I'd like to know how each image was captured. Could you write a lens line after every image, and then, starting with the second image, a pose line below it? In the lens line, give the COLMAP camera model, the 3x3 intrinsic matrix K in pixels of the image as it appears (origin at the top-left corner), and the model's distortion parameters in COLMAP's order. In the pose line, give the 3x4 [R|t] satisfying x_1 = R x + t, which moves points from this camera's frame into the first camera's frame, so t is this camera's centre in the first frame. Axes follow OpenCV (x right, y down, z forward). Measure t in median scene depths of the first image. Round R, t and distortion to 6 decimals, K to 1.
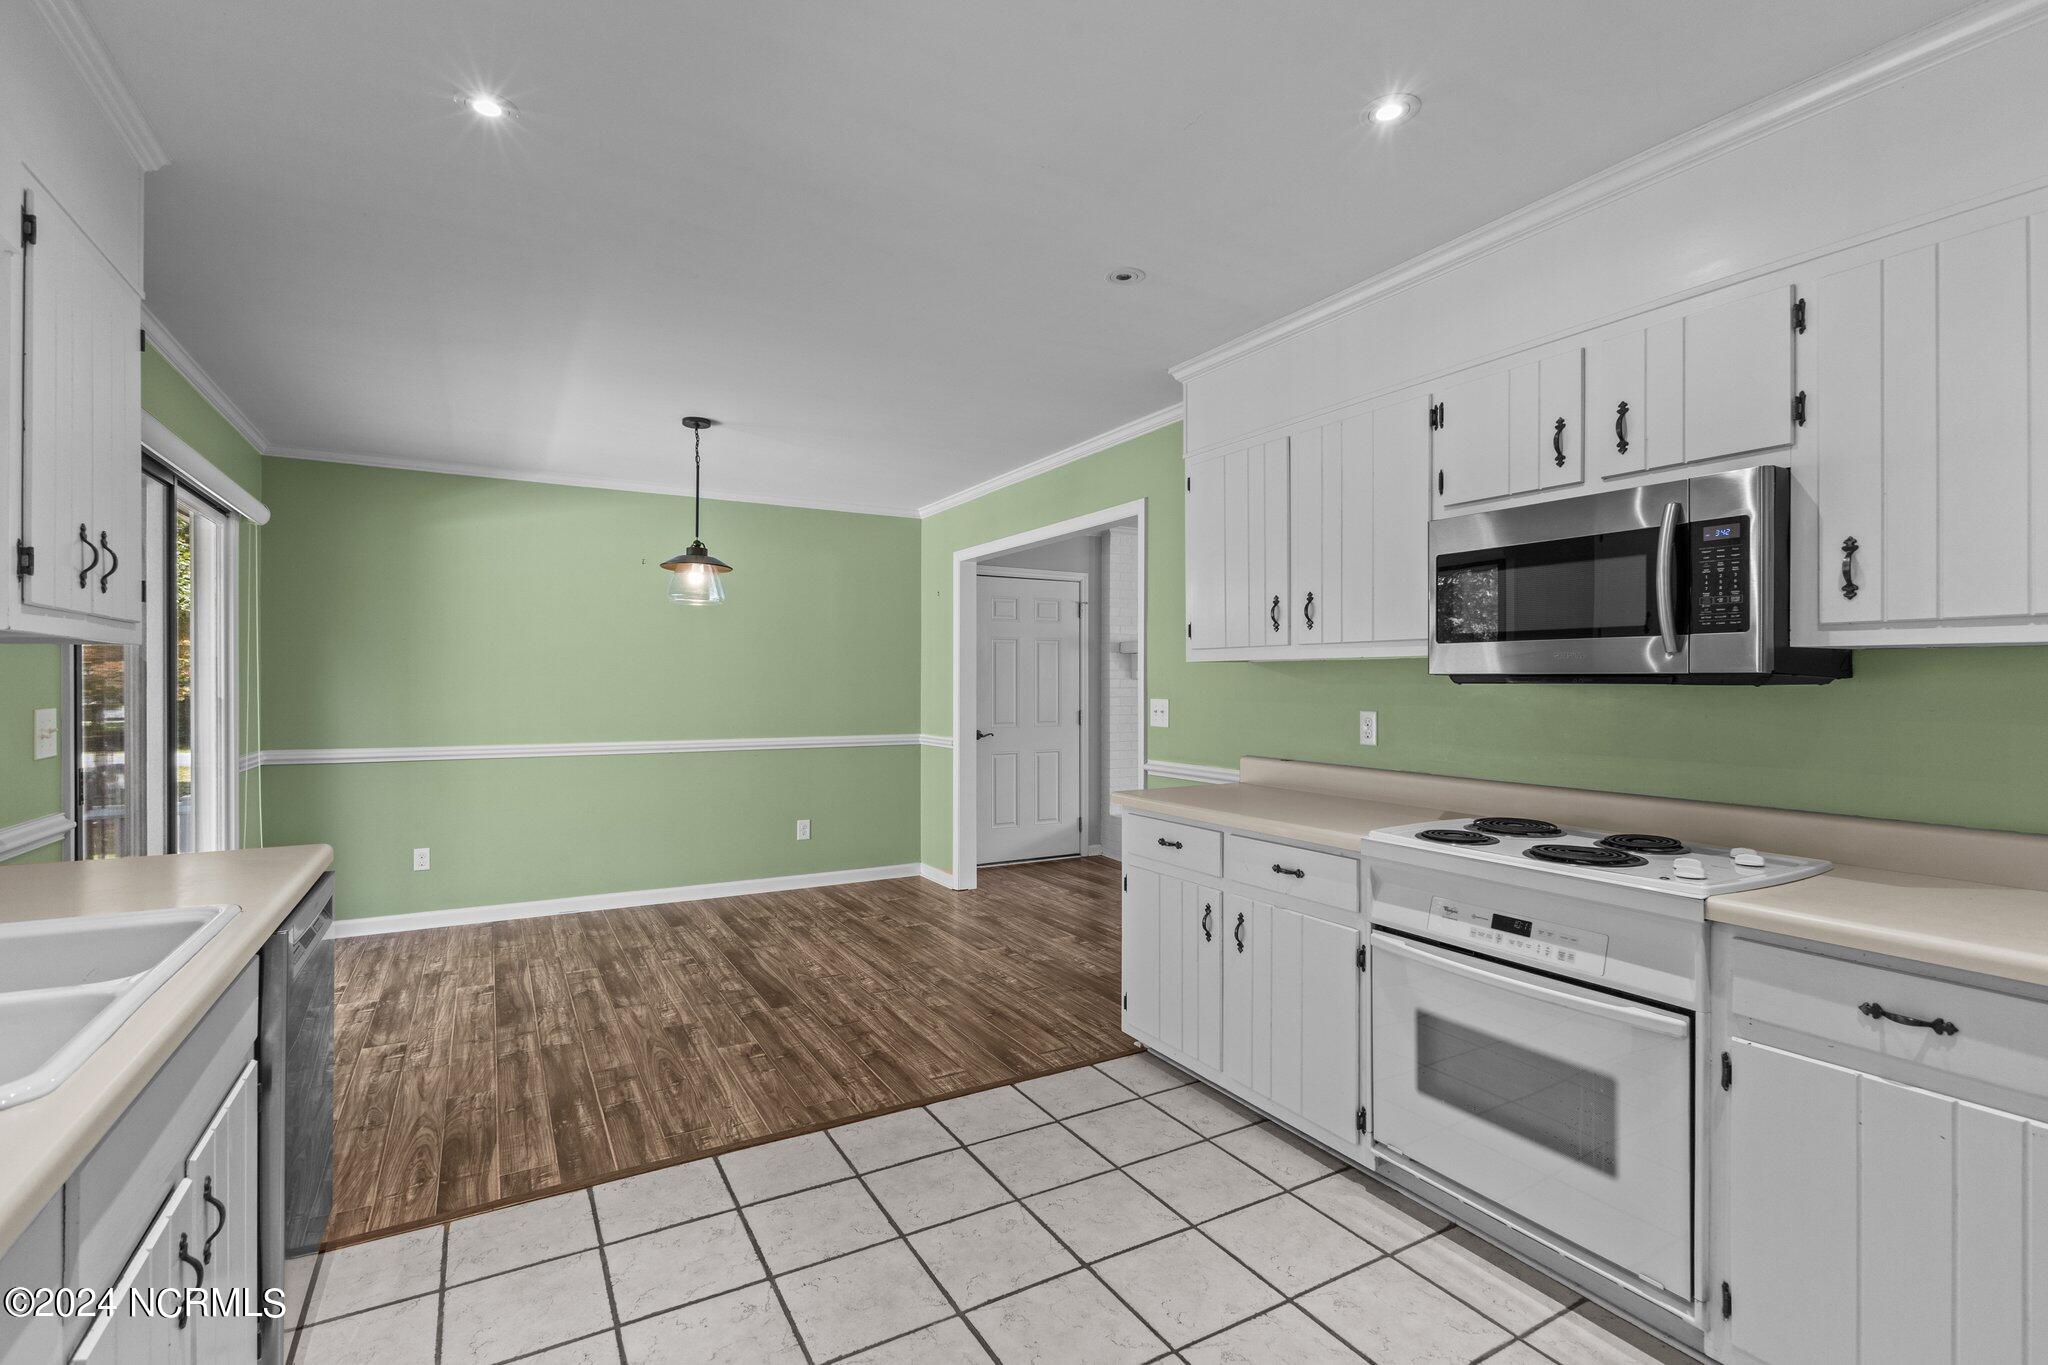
lens RADIAL K [[938.8, 0, 1025.9], [0, 938.8, 679.8], [0, 0, 1]] dist [-0.002285, -0.001112]
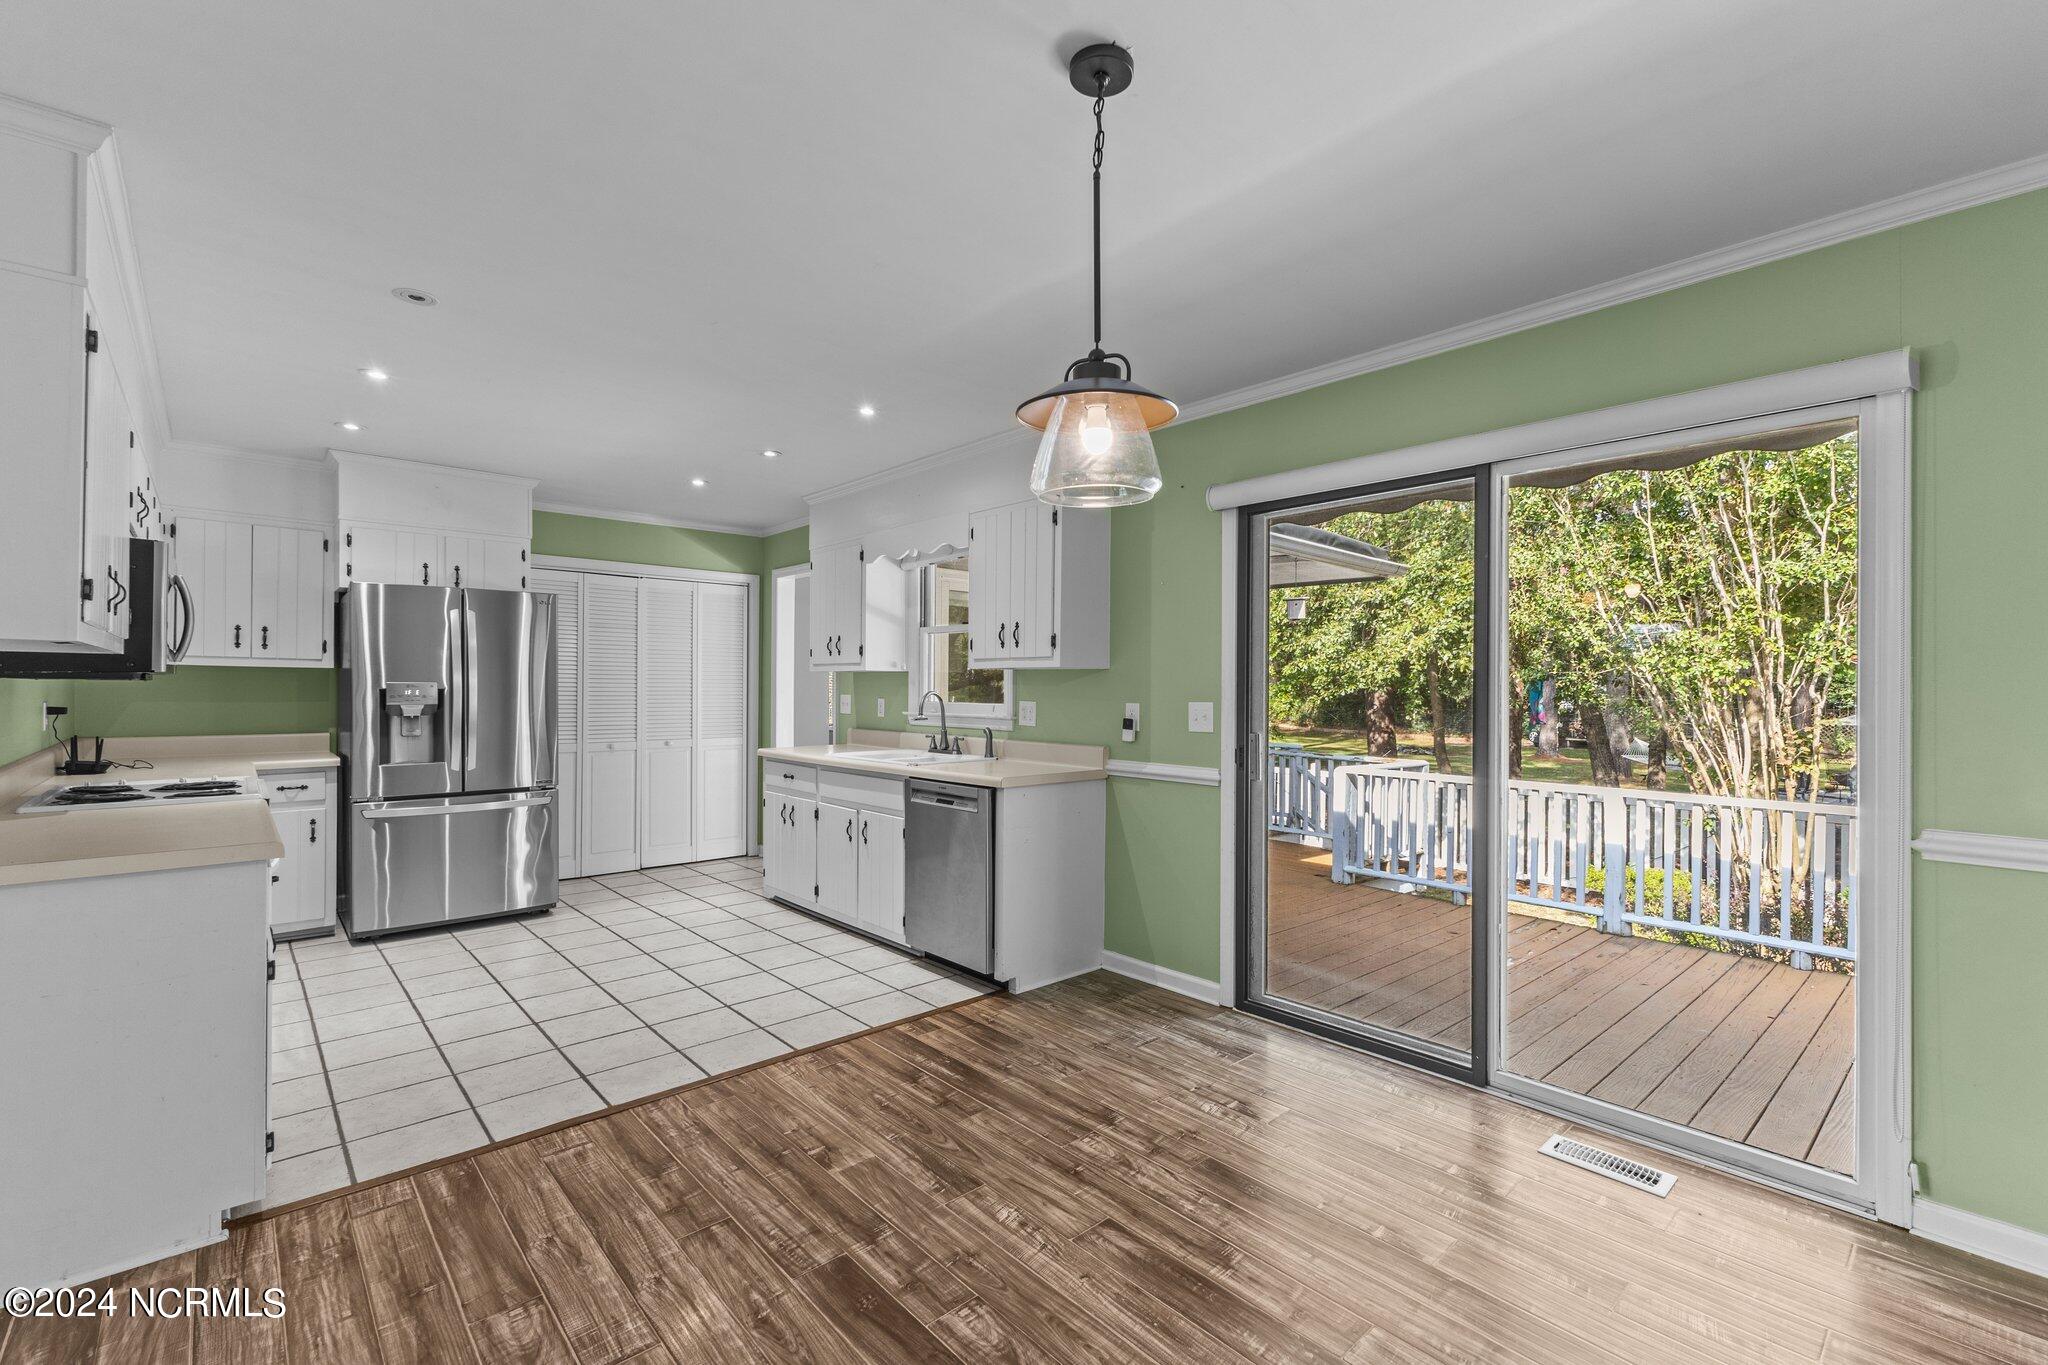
lens RADIAL K [[884.4, 0, 1021.5], [0, 884.4, 688.3], [0, 0, 1]] dist [0.005643, 0.000672]
pose [[-0.978932, -0.006053, -0.204096, -0.301995], [-0.005674, 0.999981, -0.002444, 0.010016], [0.204107, -0.001235, -0.978948, 1.779047]]
